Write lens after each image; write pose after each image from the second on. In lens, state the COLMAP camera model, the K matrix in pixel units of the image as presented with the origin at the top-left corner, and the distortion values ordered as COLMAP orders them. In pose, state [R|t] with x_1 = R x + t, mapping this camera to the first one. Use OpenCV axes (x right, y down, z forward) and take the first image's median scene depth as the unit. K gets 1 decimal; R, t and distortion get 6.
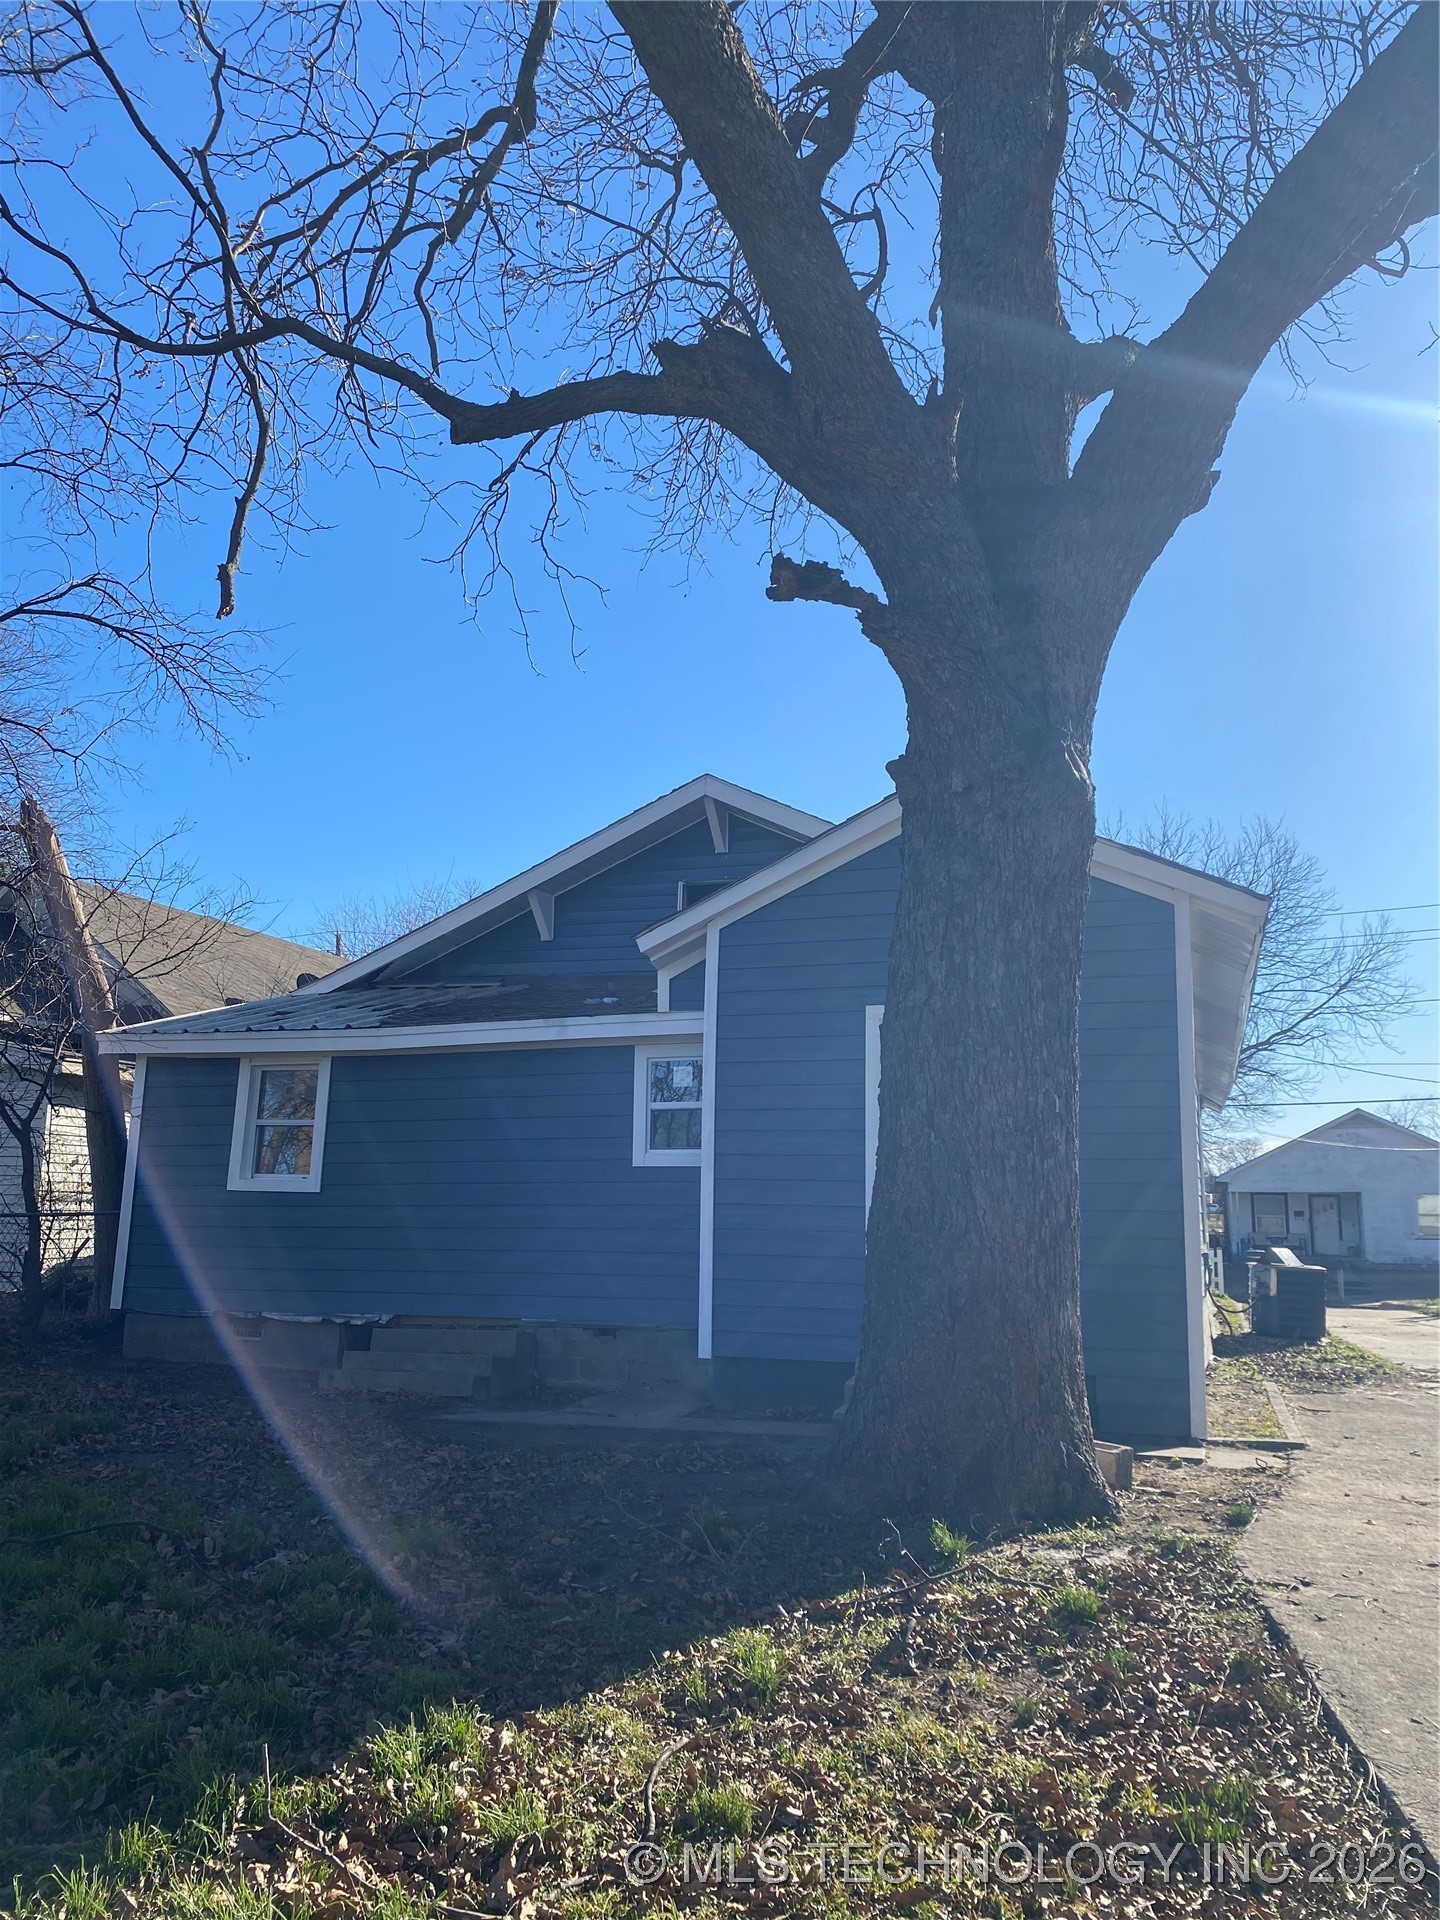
lens RADIAL K [[1491.4, 0, 720.0], [0, 1491.4, 960.0], [0, 0, 1]] dist [0.090789, -0.126942]
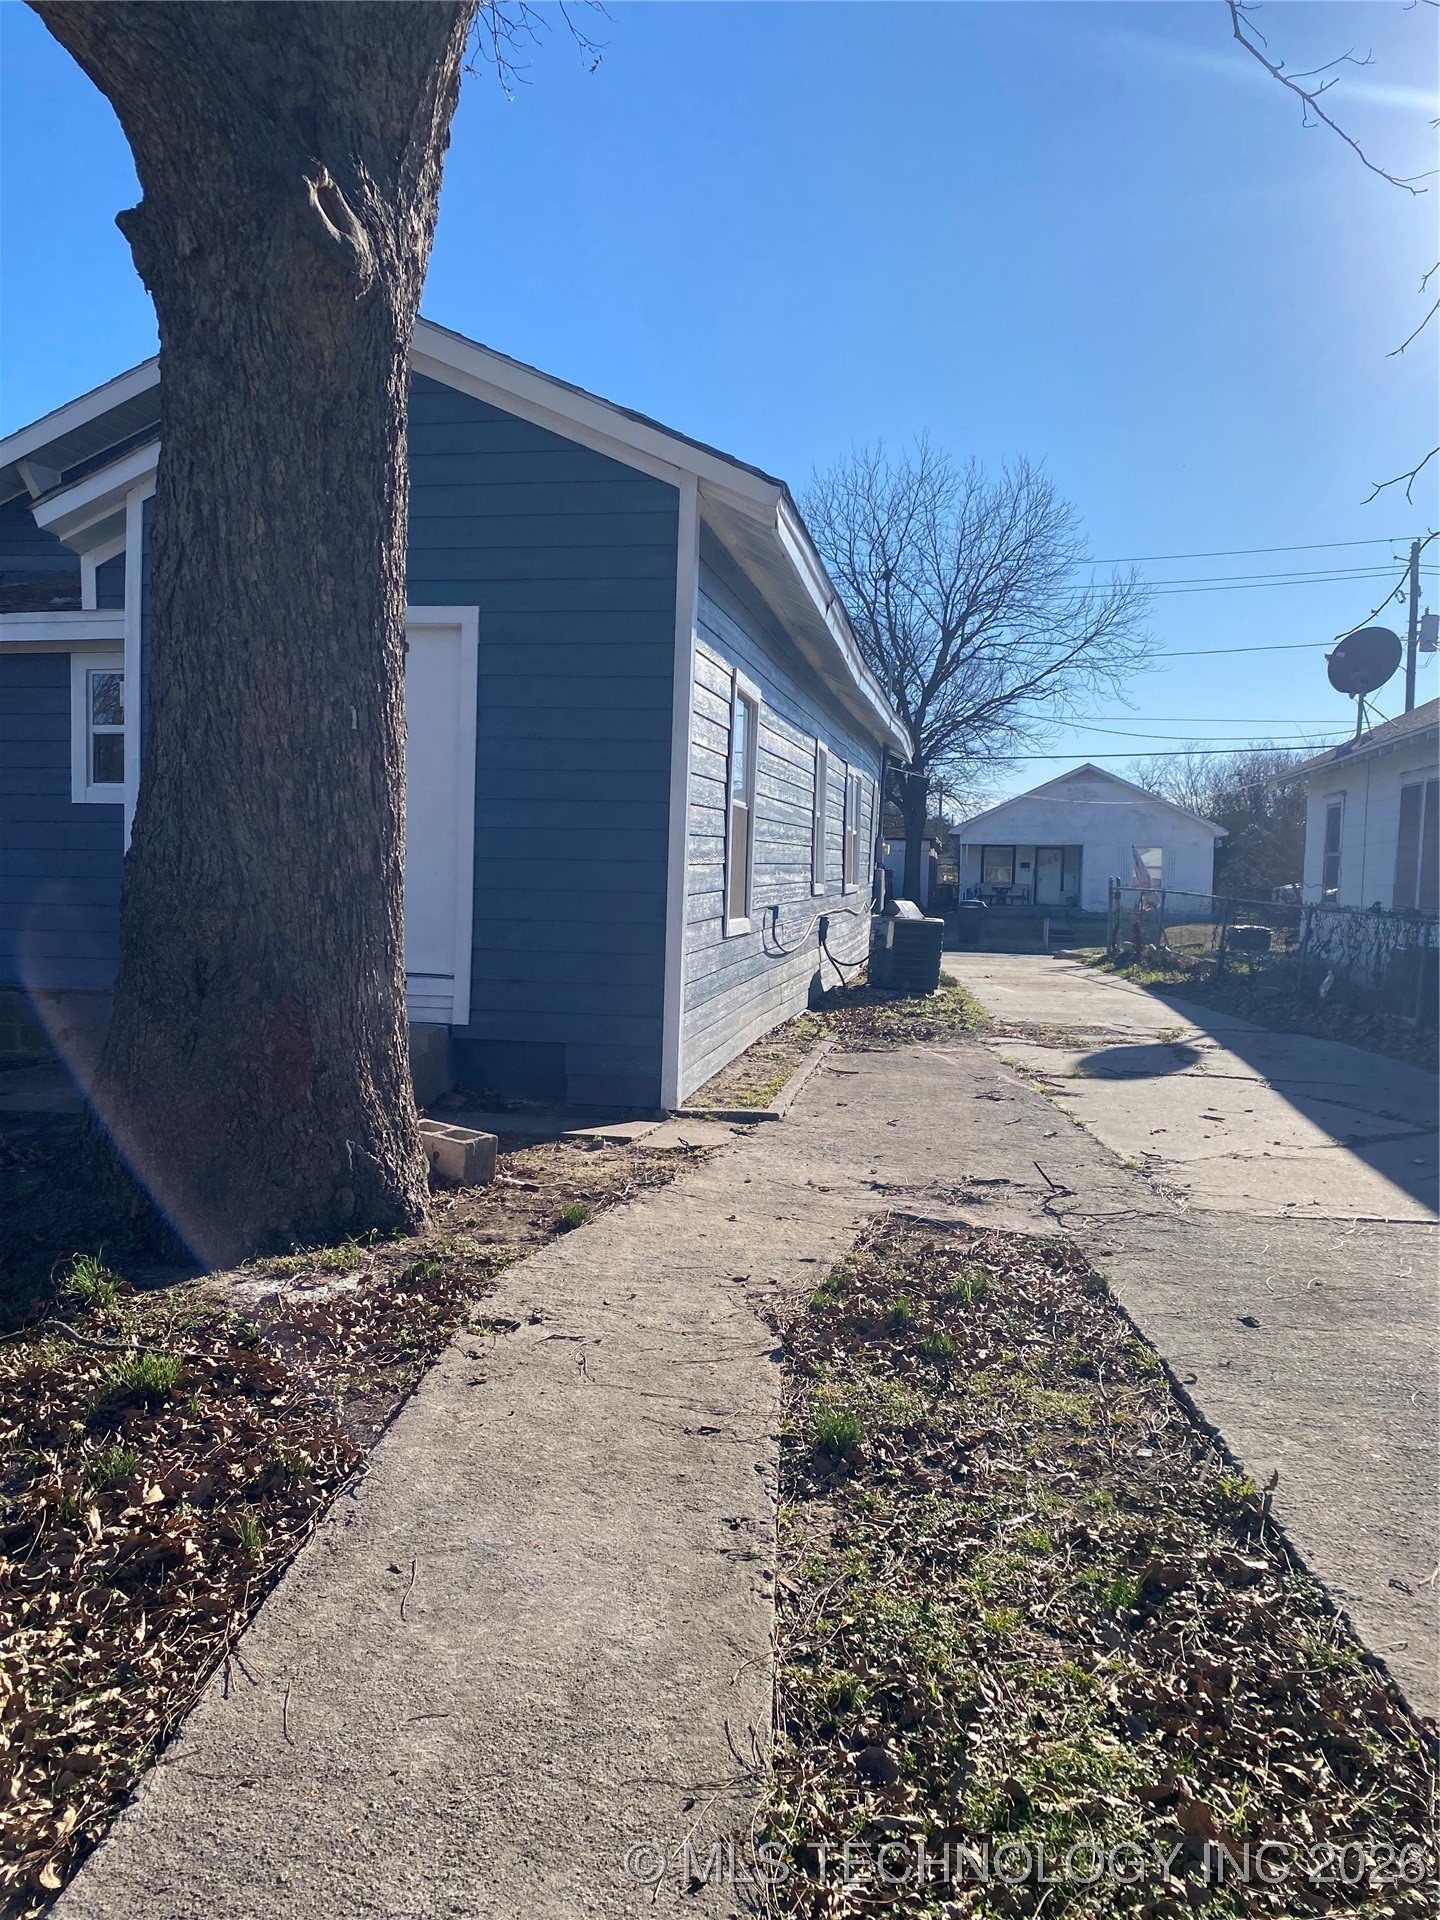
lens RADIAL K [[1491.4, 0, 720.0], [0, 1491.4, 960.0], [0, 0, 1]] dist [0.090789, -0.126942]
pose [[0.990689, 0.000234, 0.136144, 0.227633], [-0.031551, 0.973169, 0.227918, 0.027040], [-0.132438, -0.230091, 0.964115, 0.162155]]
